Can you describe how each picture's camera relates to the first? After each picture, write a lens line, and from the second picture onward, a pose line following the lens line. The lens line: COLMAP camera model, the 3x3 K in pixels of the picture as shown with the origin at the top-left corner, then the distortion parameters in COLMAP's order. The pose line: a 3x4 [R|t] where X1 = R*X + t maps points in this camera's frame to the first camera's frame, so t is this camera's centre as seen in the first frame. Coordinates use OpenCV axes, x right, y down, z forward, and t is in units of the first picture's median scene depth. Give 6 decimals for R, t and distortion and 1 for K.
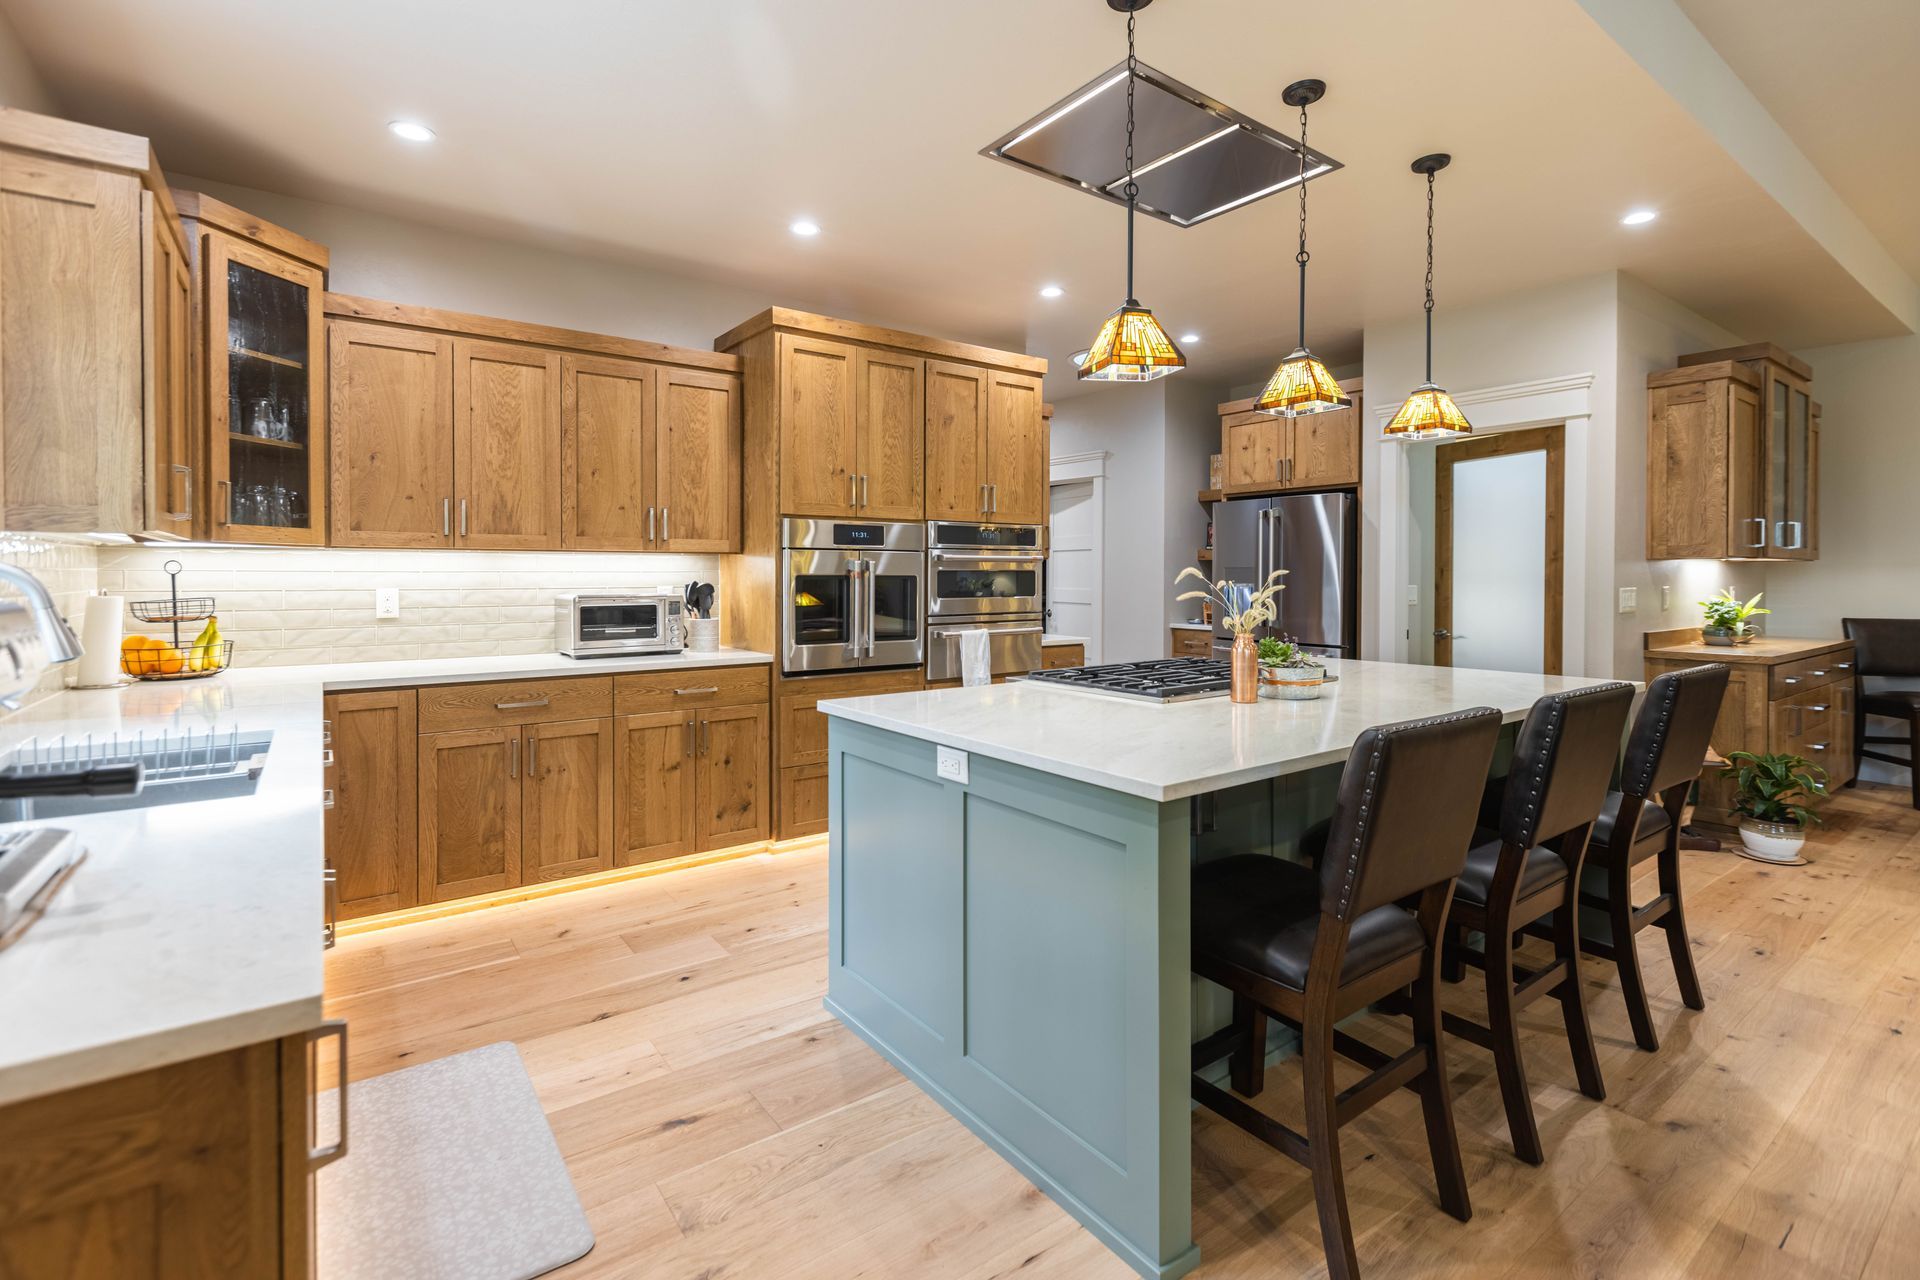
lens RADIAL K [[861.1, 0, 940.4], [0, 861.1, 579.8], [0, 0, 1]] dist [-0.000937, -0.000079]
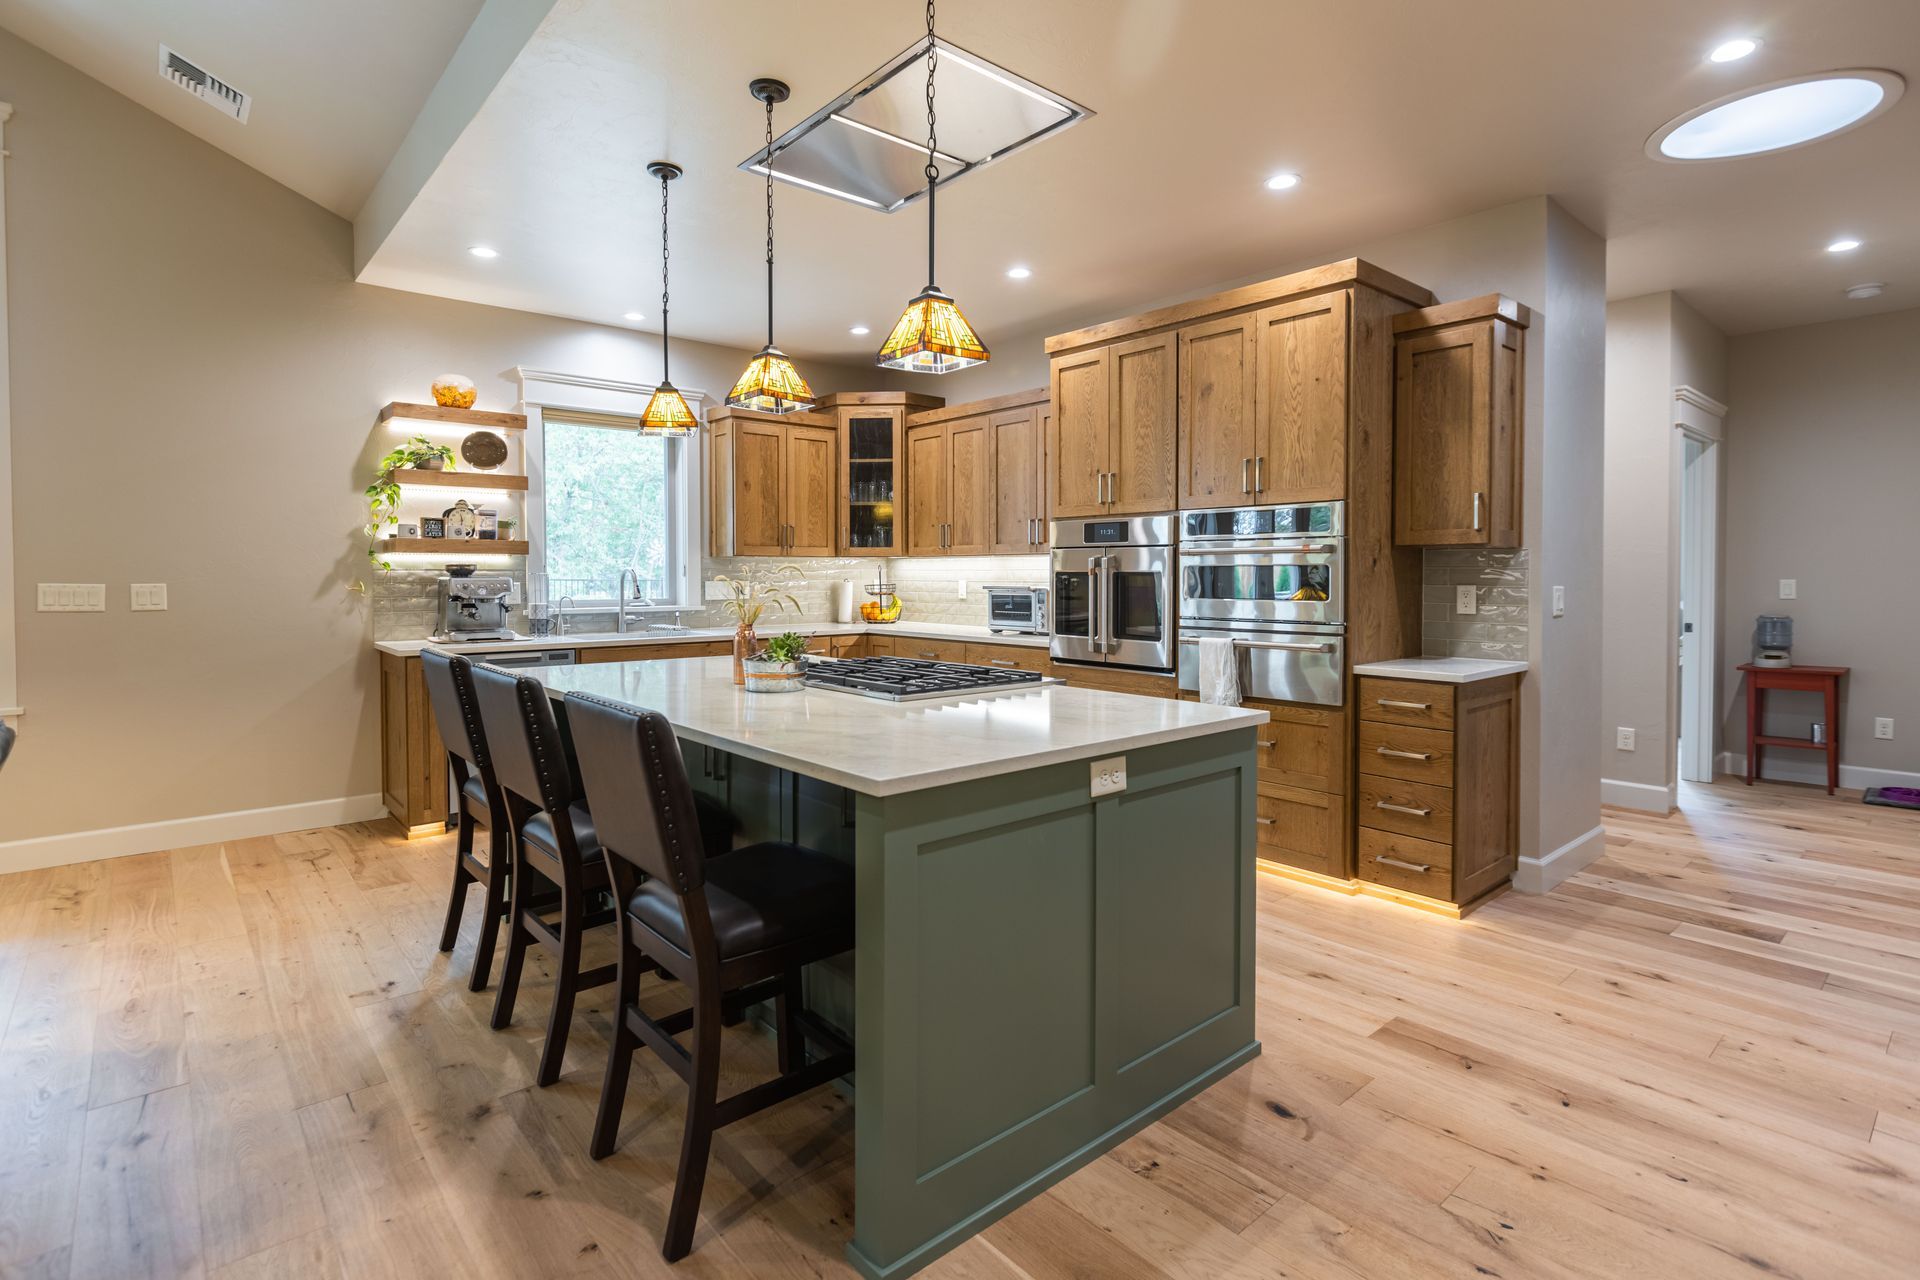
lens RADIAL K [[936.4, 0, 952.8], [0, 936.4, 591.4], [0, 0, 1]] dist [0.002009, 0.000120]
pose [[0.094767, 0.019676, -0.995305, 1.038563], [-0.003916, 0.999804, 0.019392, -0.003267], [0.995492, 0.002060, 0.094825, 0.750871]]
